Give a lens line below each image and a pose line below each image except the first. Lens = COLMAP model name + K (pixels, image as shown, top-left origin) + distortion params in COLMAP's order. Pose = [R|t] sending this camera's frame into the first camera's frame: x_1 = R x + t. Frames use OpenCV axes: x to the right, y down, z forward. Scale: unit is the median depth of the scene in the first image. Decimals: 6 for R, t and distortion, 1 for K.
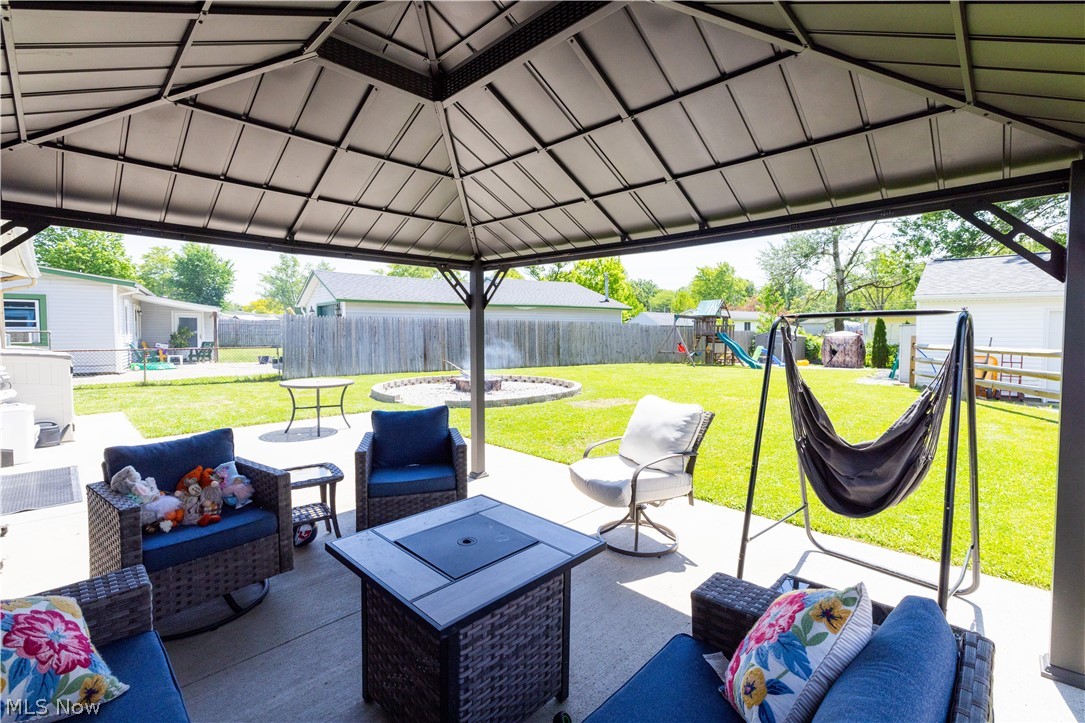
lens RADIAL K [[466.3, 0, 541.5], [0, 466.3, 355.4], [0, 0, 1]] dist [-0.001112, -0.000061]
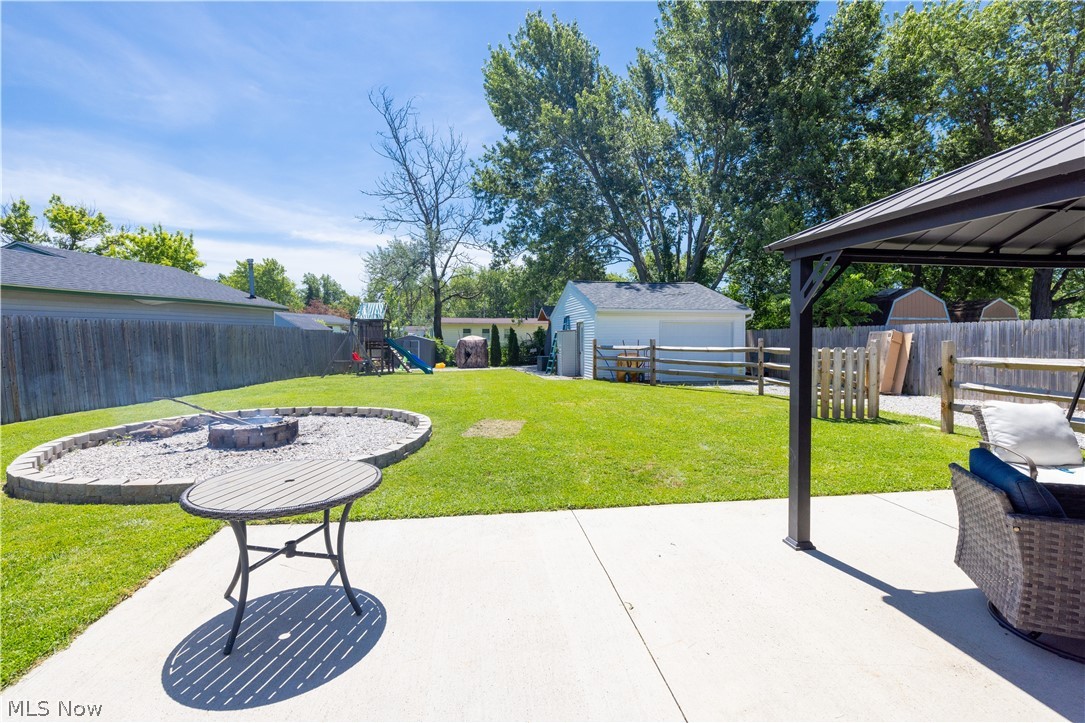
lens RADIAL K [[489.3, 0, 537.7], [0, 489.3, 355.1], [0, 0, 1]] dist [-0.002507, -0.000176]
pose [[0.609595, -0.038462, 0.791779, -0.204352], [0.048731, 0.998751, 0.010997, -0.010842], [-0.791214, 0.031880, 0.610708, 0.161342]]
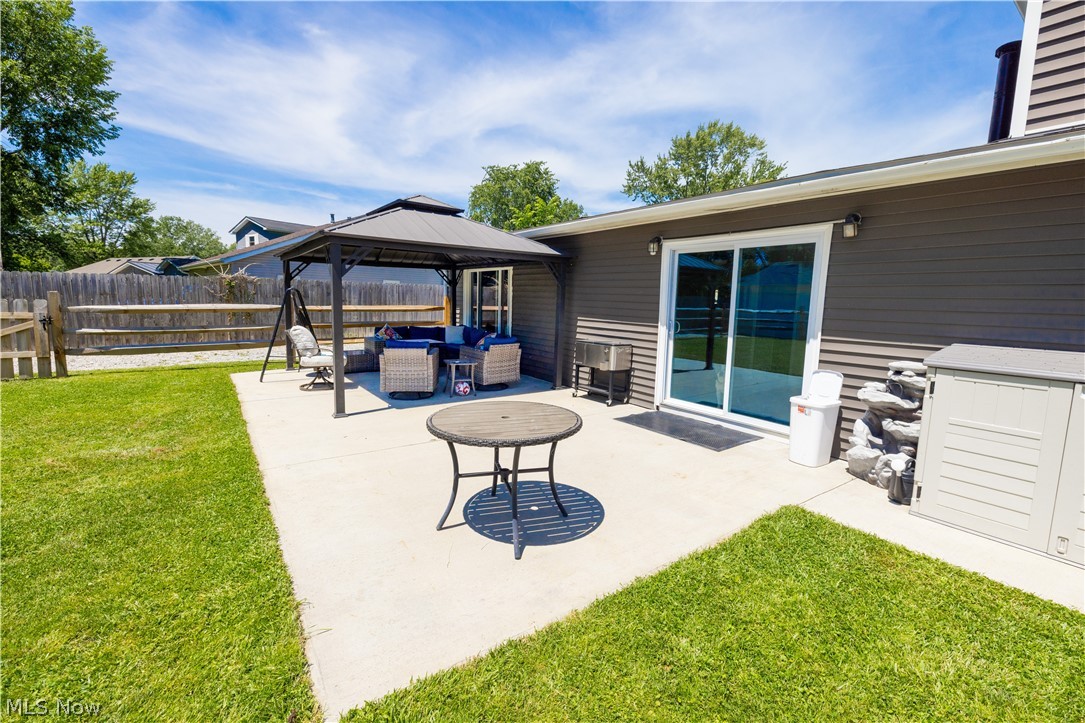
lens RADIAL K [[457.0, 0, 537.0], [0, 457.0, 349.8], [0, 0, 1]] dist [-0.002394, -0.000016]
pose [[-0.984581, -0.045243, 0.168976, -0.178222], [-0.016458, 0.985649, 0.168006, -0.022893], [-0.174152, 0.162634, -0.971196, 0.401195]]
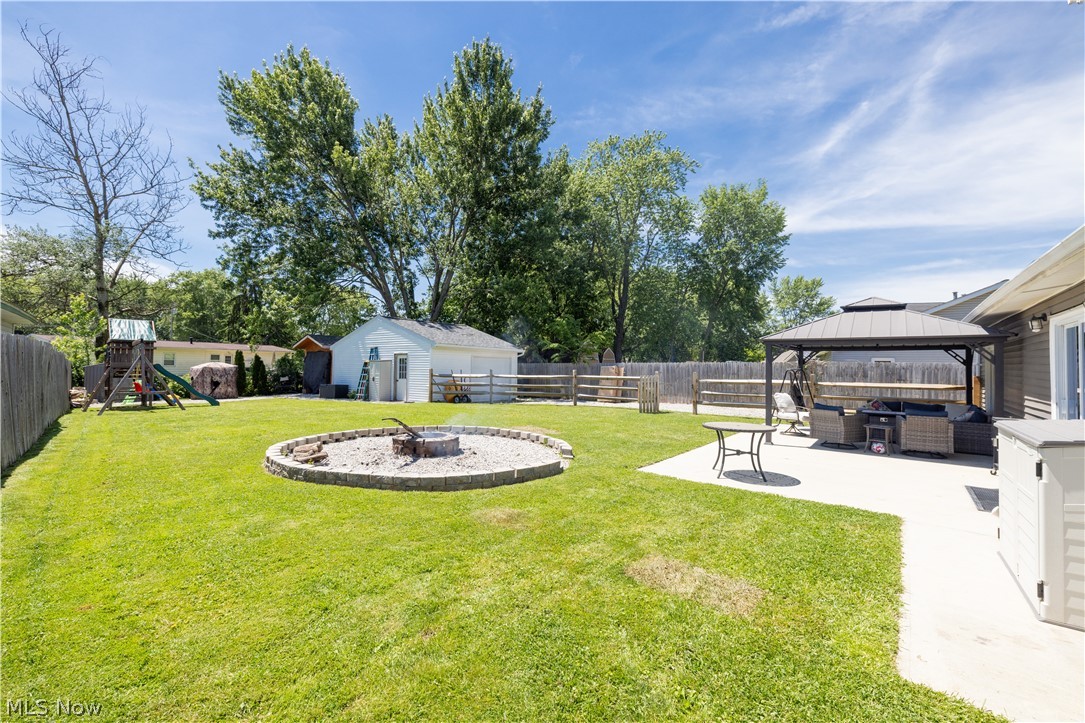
lens RADIAL K [[452.6, 0, 547.2], [0, 452.6, 358.4], [0, 0, 1]] dist [0.000506, -0.000006]
pose [[-0.114745, 0.011287, 0.993331, -0.416714], [0.038788, 0.999224, -0.006874, -0.027801], [-0.992637, 0.037740, -0.115094, 0.431921]]
